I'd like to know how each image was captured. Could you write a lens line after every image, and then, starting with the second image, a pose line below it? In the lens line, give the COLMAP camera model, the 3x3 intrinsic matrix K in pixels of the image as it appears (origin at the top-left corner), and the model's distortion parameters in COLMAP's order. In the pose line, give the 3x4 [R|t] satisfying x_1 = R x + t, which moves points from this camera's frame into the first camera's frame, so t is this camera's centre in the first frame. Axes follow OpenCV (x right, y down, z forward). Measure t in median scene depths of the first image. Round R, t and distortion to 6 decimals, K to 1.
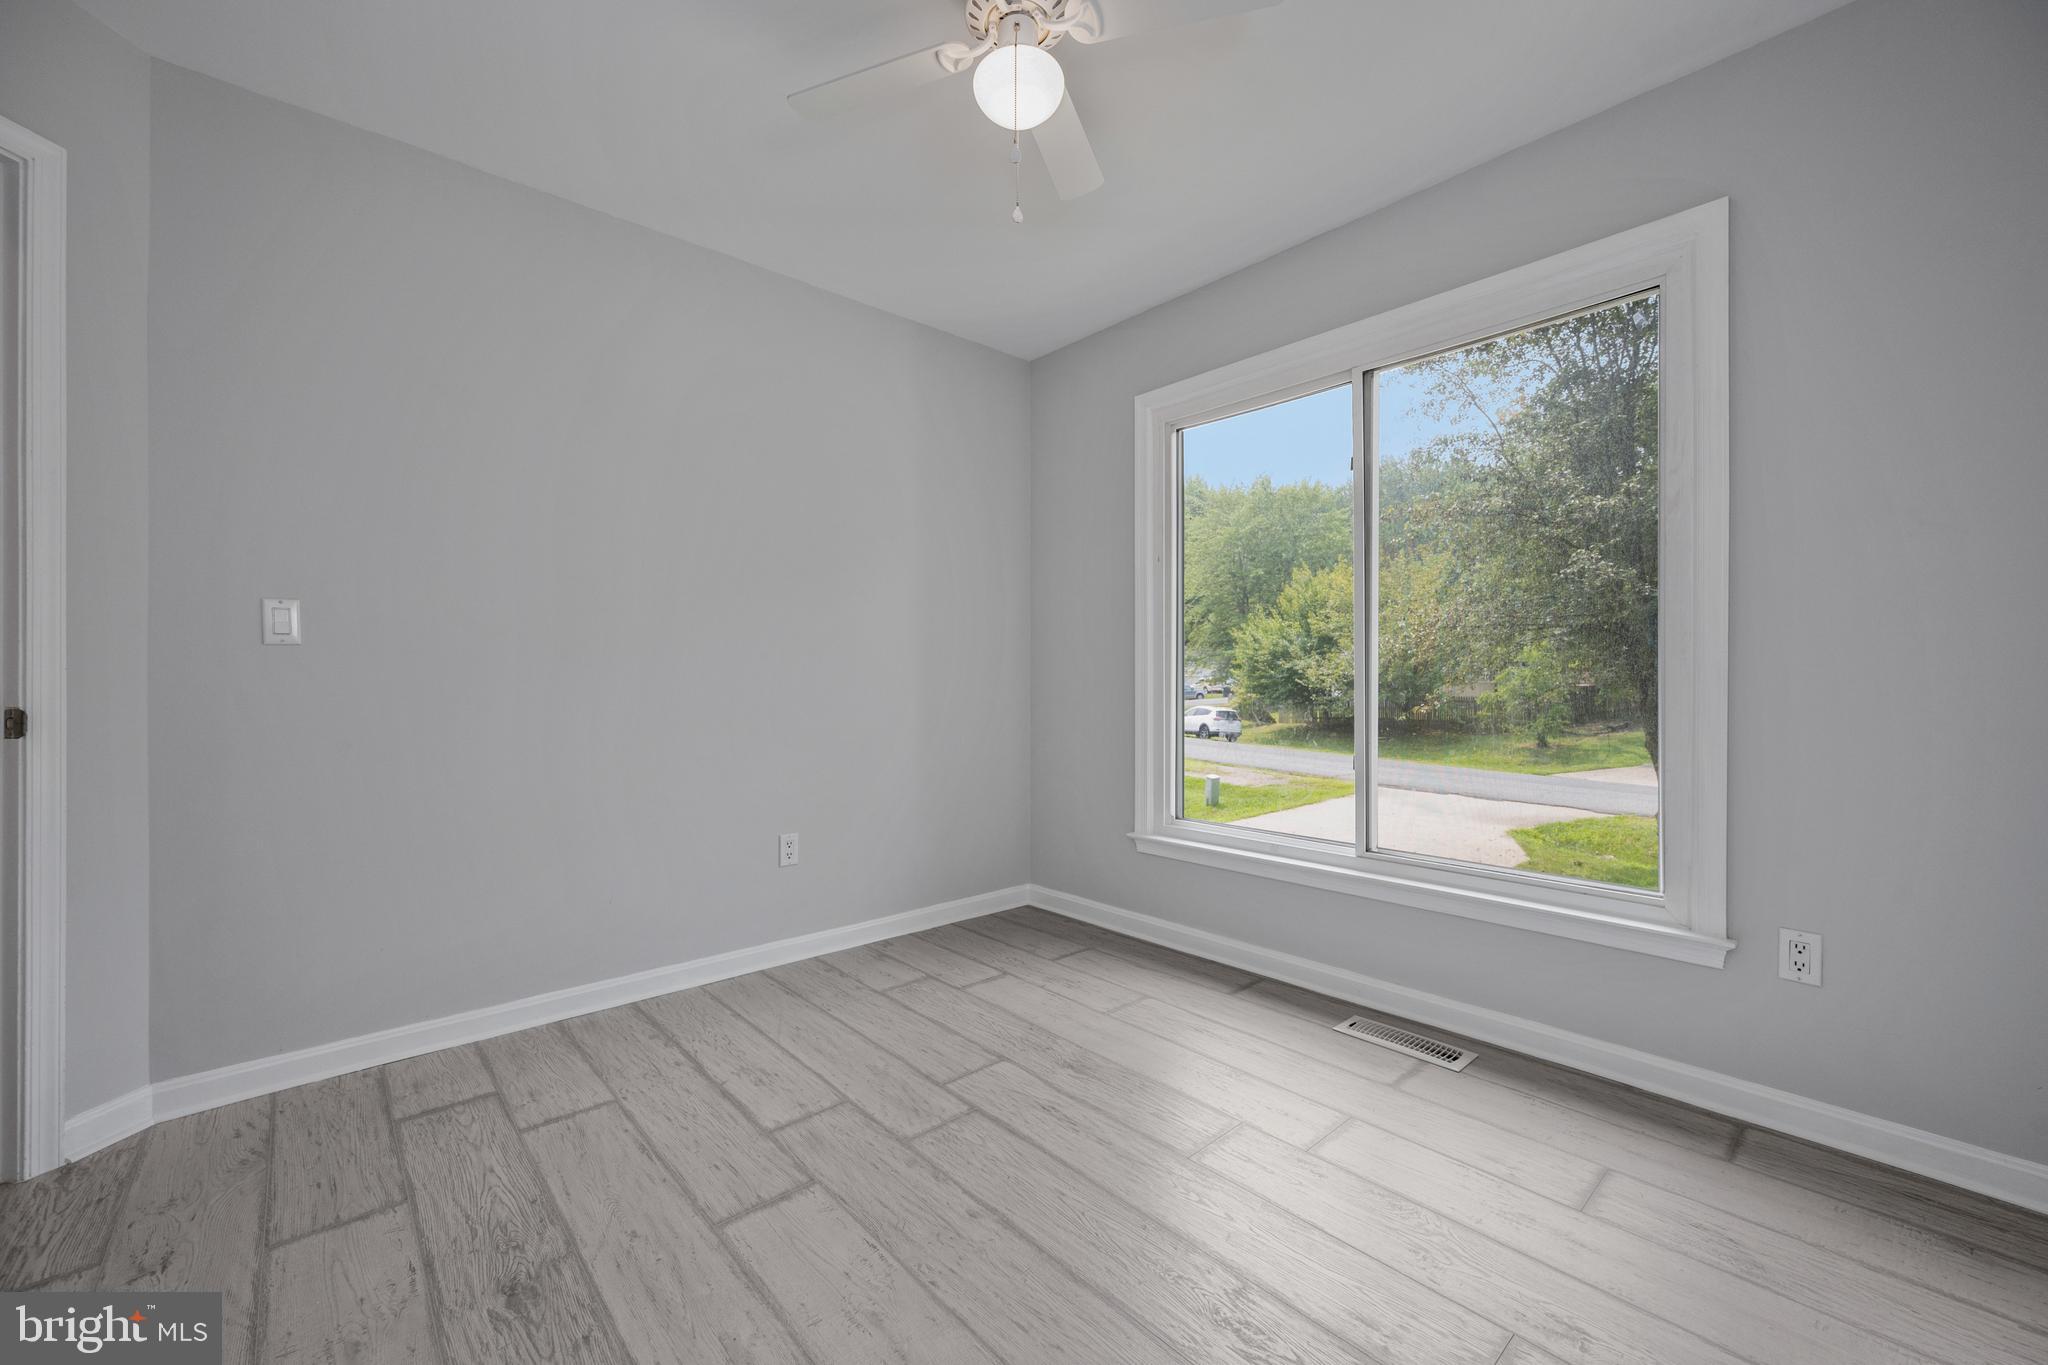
lens RADIAL K [[812.3, 0, 1027.6], [0, 812.3, 680.0], [0, 0, 1]] dist [-0.000936, -0.000125]
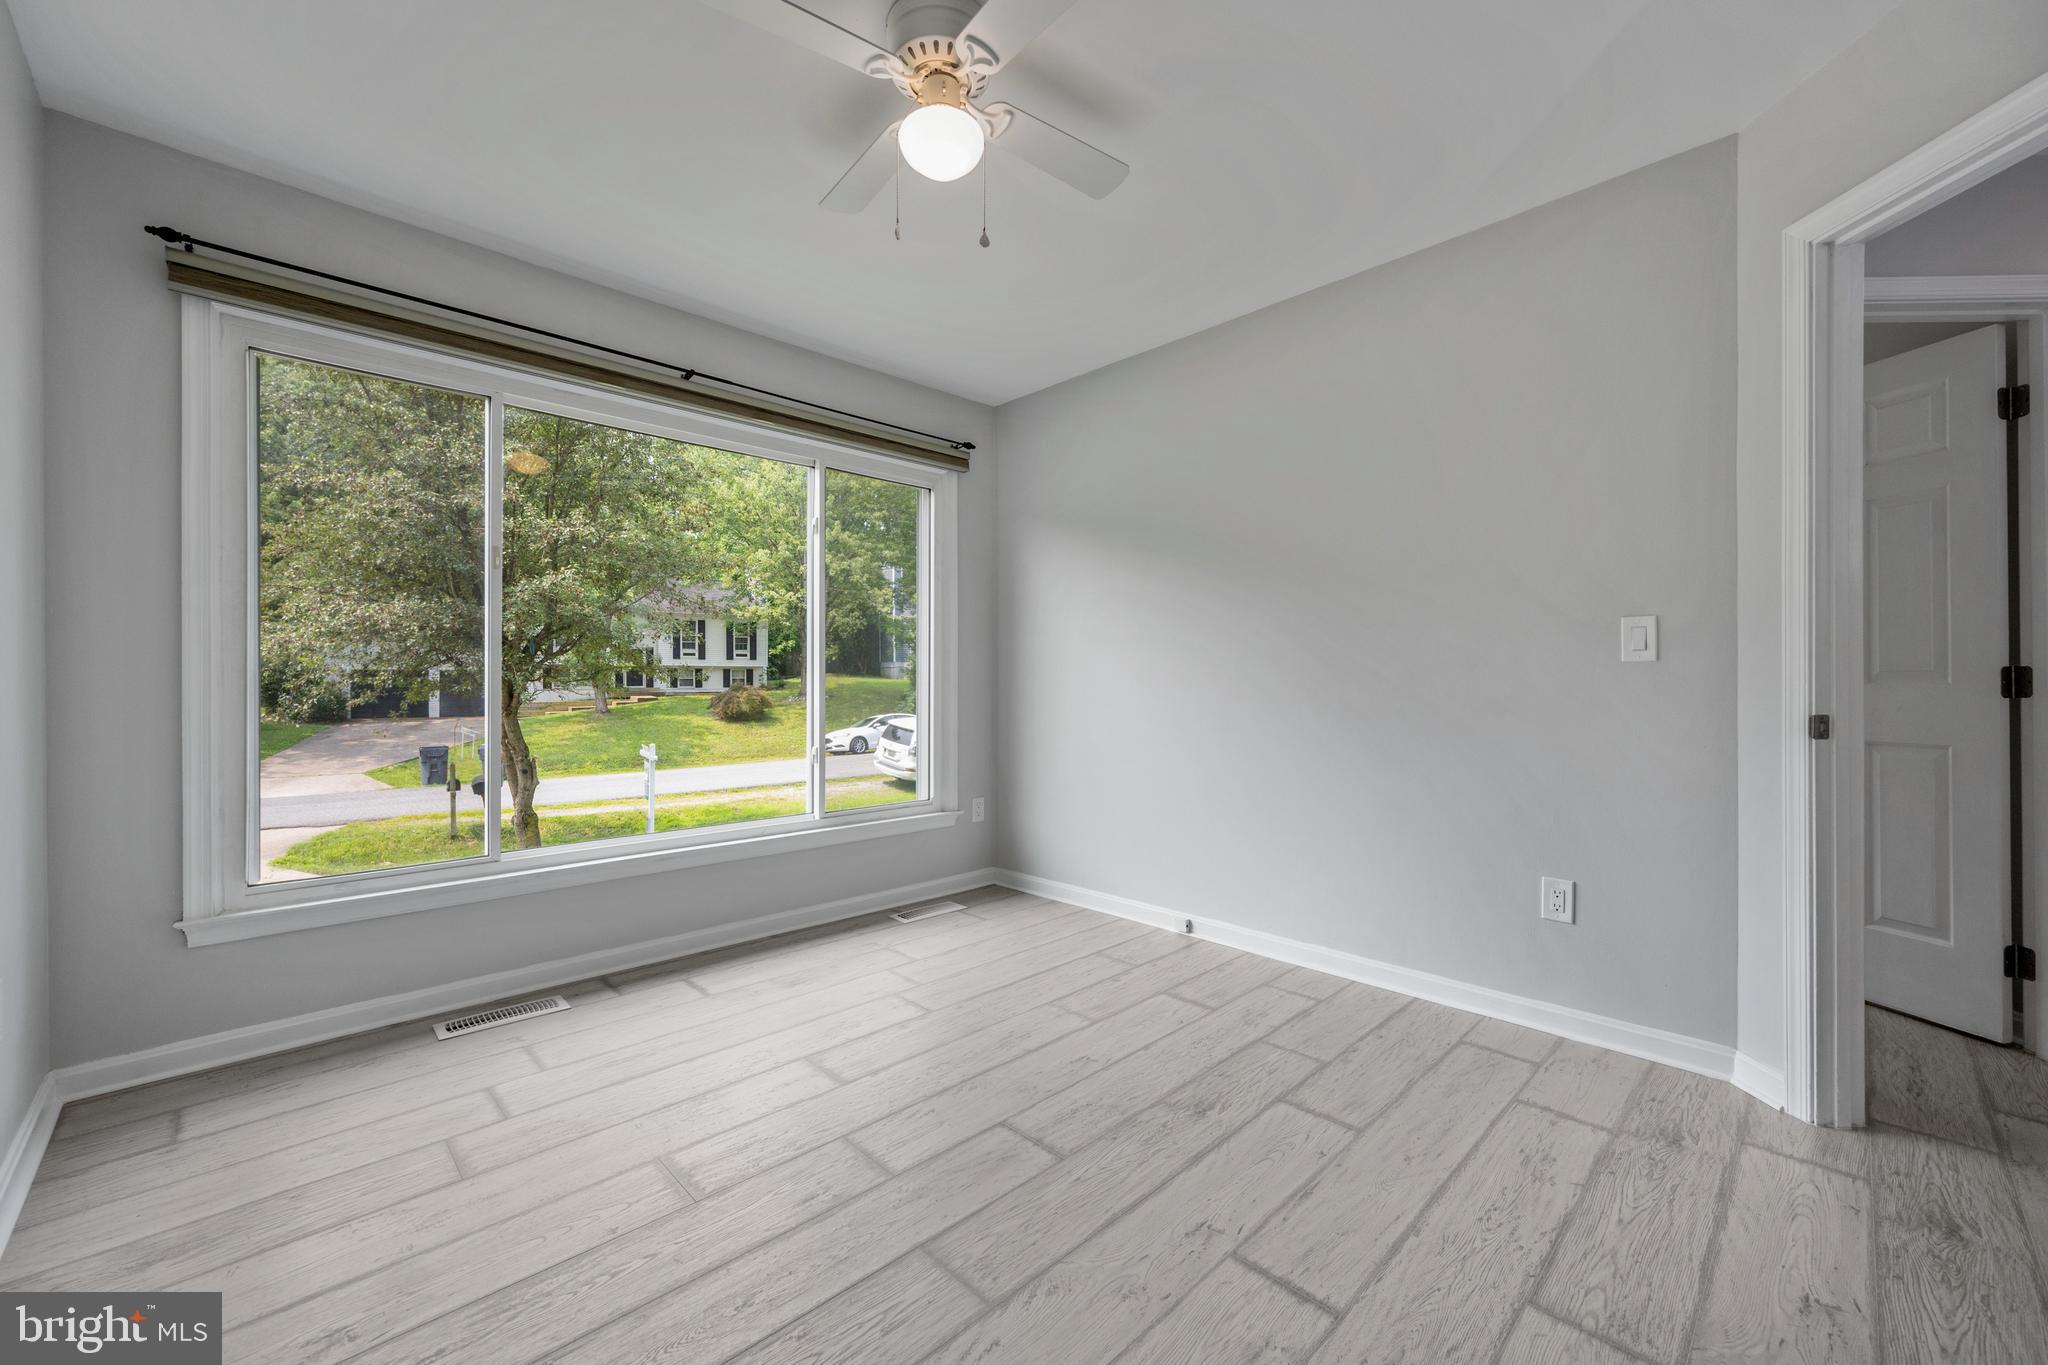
lens RADIAL K [[812.3, 0, 1027.6], [0, 812.3, 680.0], [0, 0, 1]] dist [-0.000936, -0.000125]
pose [[-0.045444, 0.002164, 0.998965, -1.462796], [0.009487, 0.999953, -0.001734, -0.020584], [-0.998922, 0.009398, -0.045463, 1.607614]]
